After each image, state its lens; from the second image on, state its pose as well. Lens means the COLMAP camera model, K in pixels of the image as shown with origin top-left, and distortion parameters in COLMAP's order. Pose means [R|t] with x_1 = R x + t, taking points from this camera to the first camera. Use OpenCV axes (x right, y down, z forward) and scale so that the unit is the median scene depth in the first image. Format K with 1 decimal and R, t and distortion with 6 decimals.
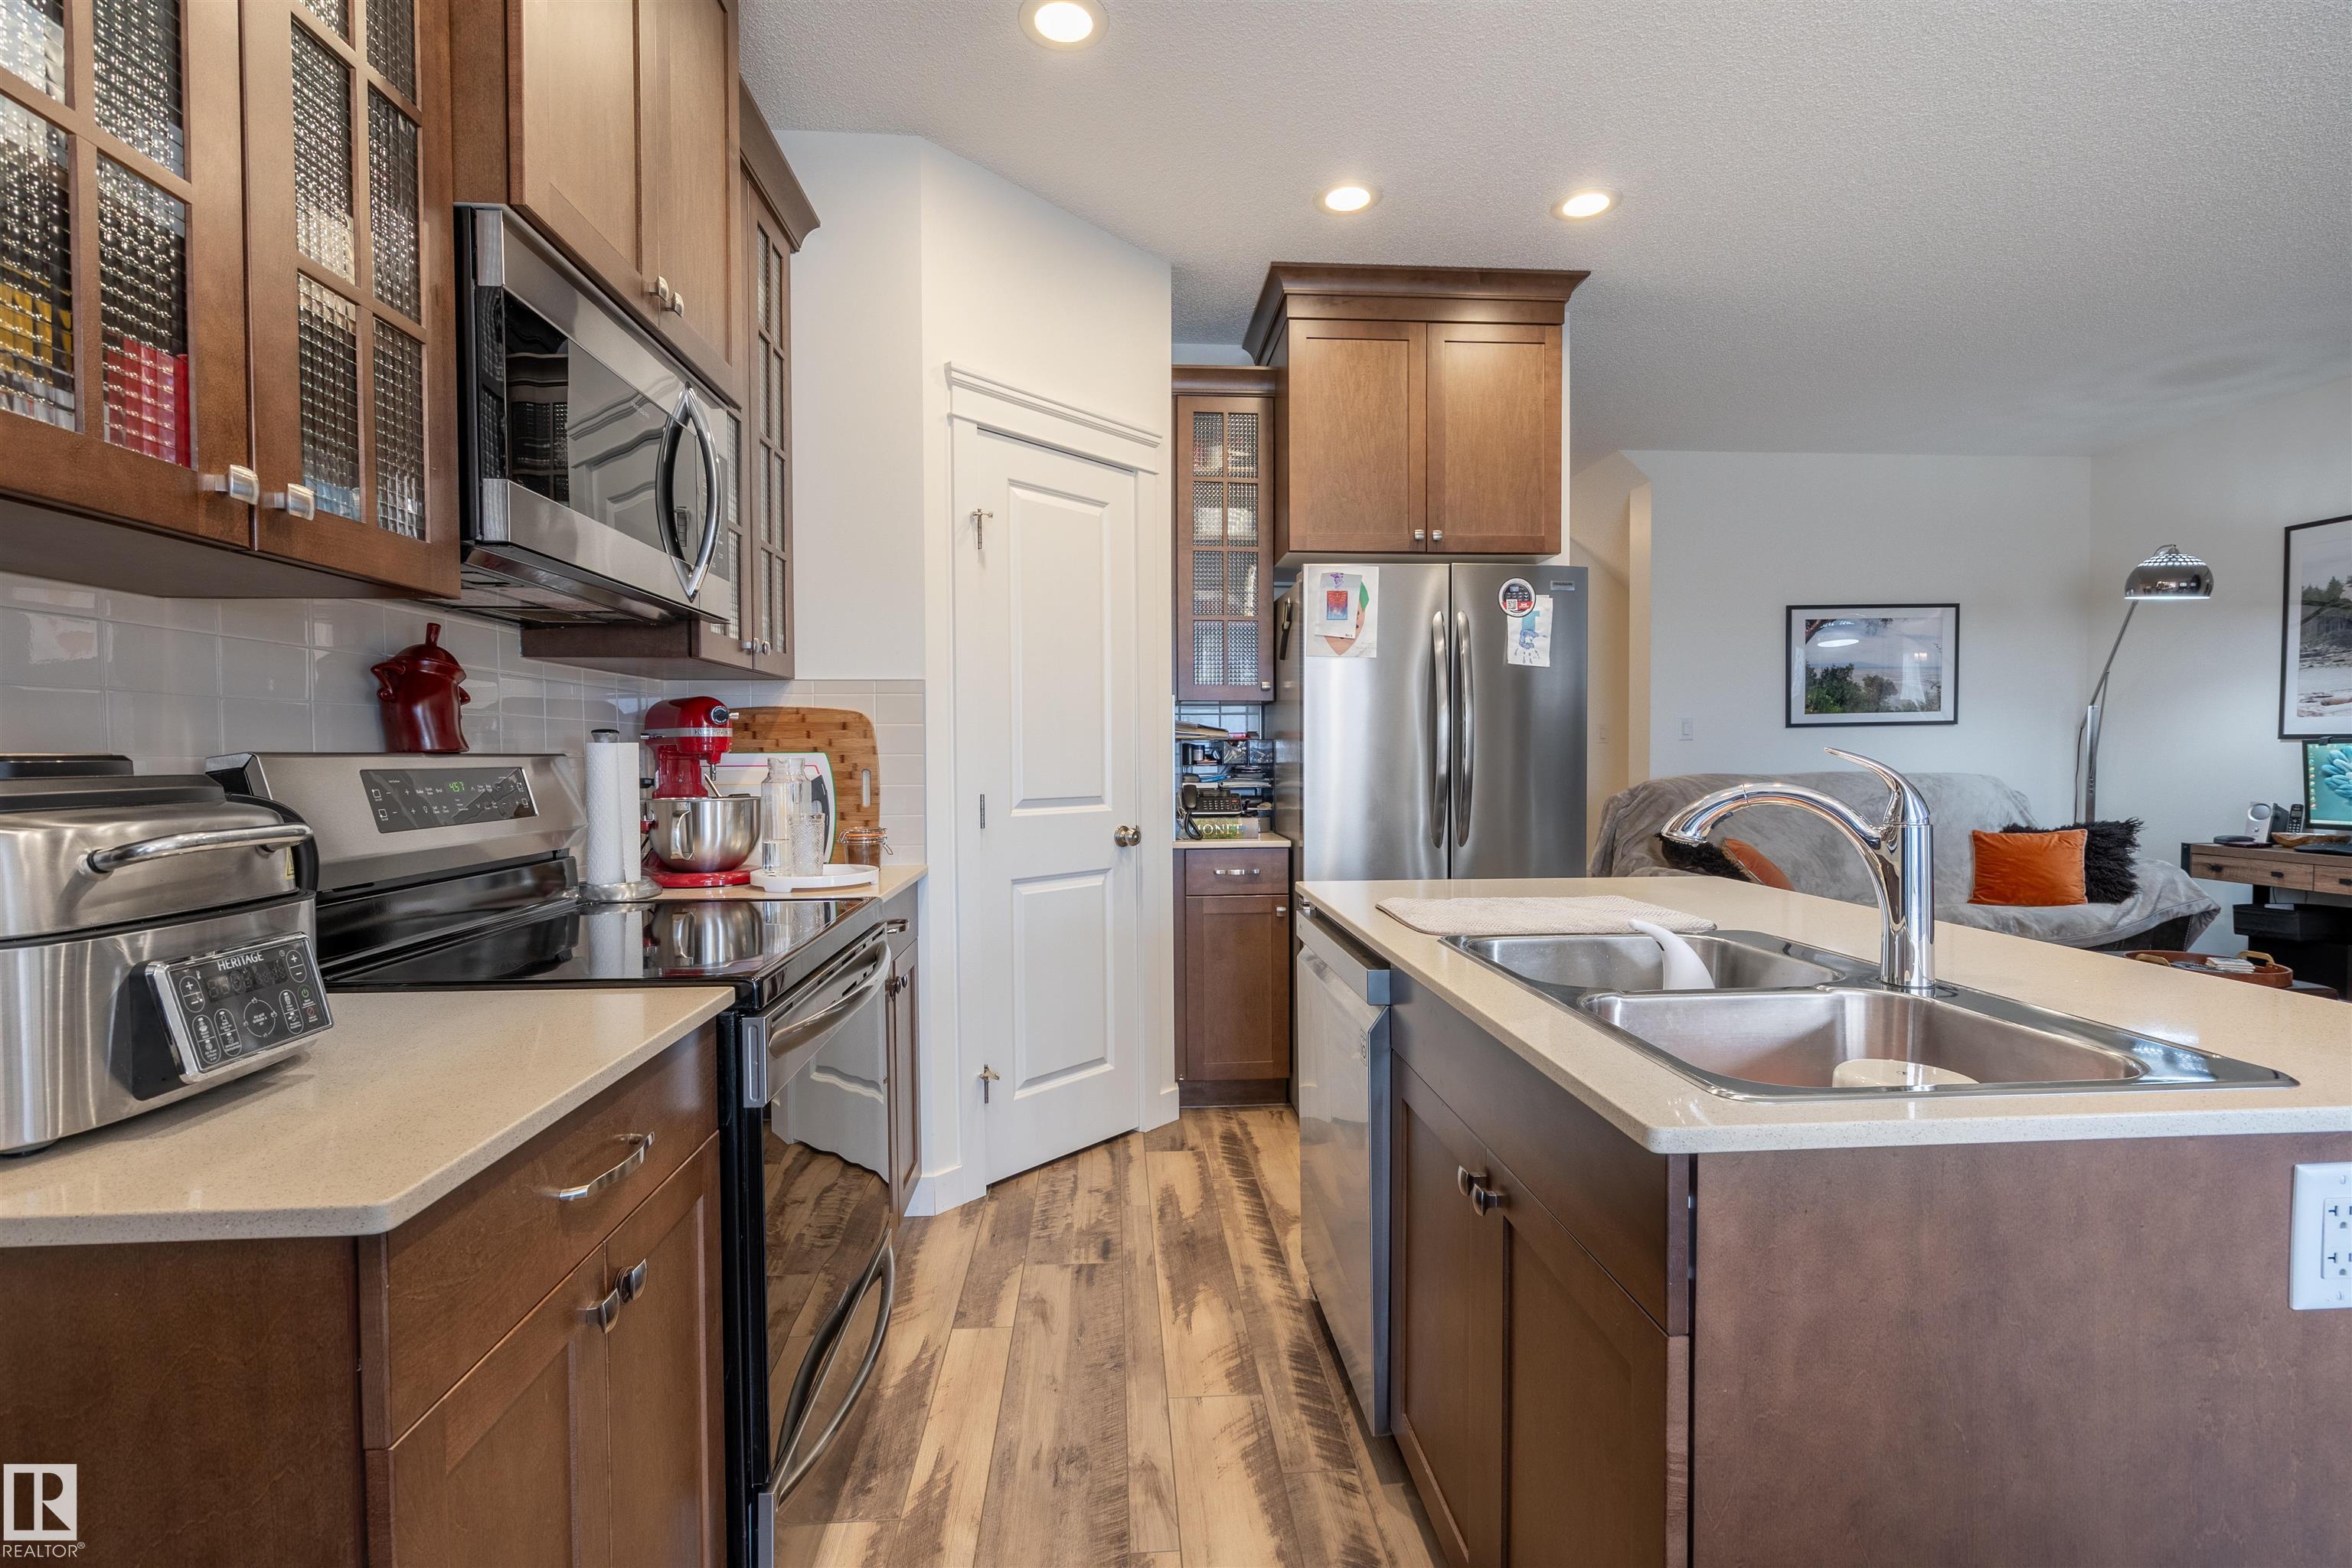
lens RADIAL K [[1045.9, 0, 1176.0], [0, 1045.9, 784.0], [0, 0, 1]] dist [-0.001944, -0.000242]
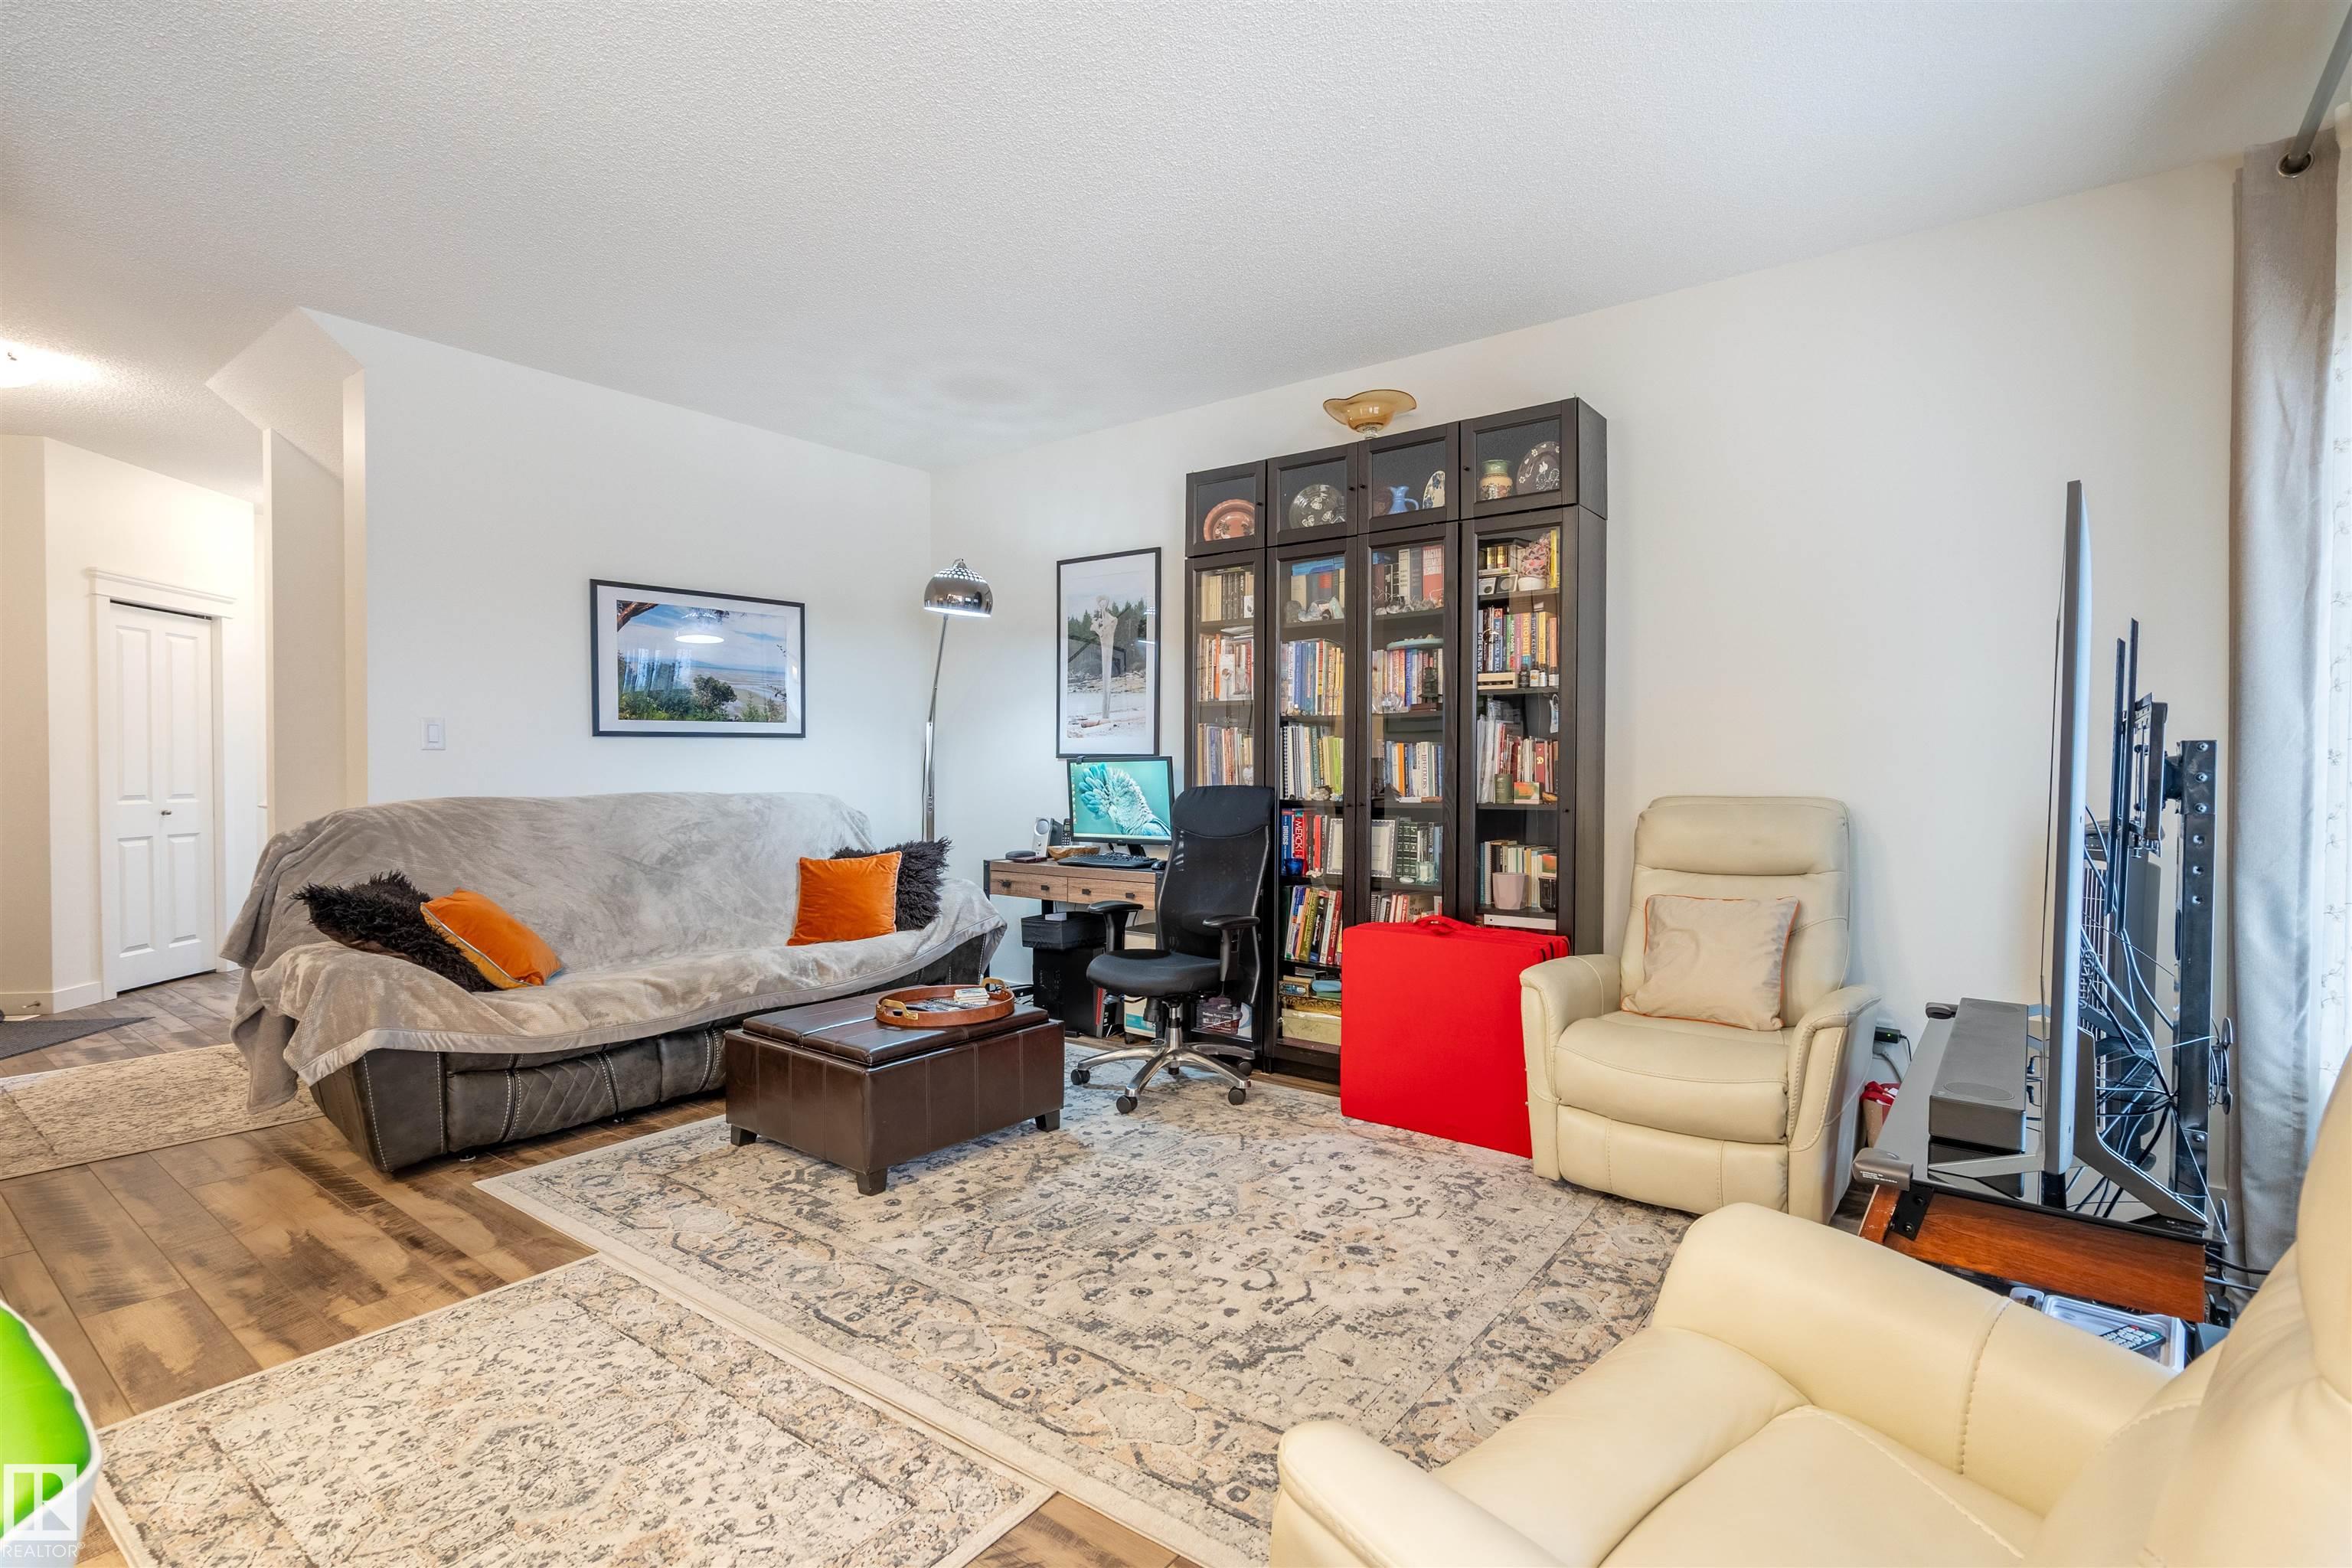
lens RADIAL K [[1088.7, 0, 1176.0], [0, 1088.7, 784.0], [0, 0, 1]] dist [-0.002692, -0.000216]
pose [[0.683807, -0.004448, 0.729649, 0.331650], [0.016811, 0.999812, -0.009661, -0.003813], [-0.729469, 0.018873, 0.683754, 0.150679]]
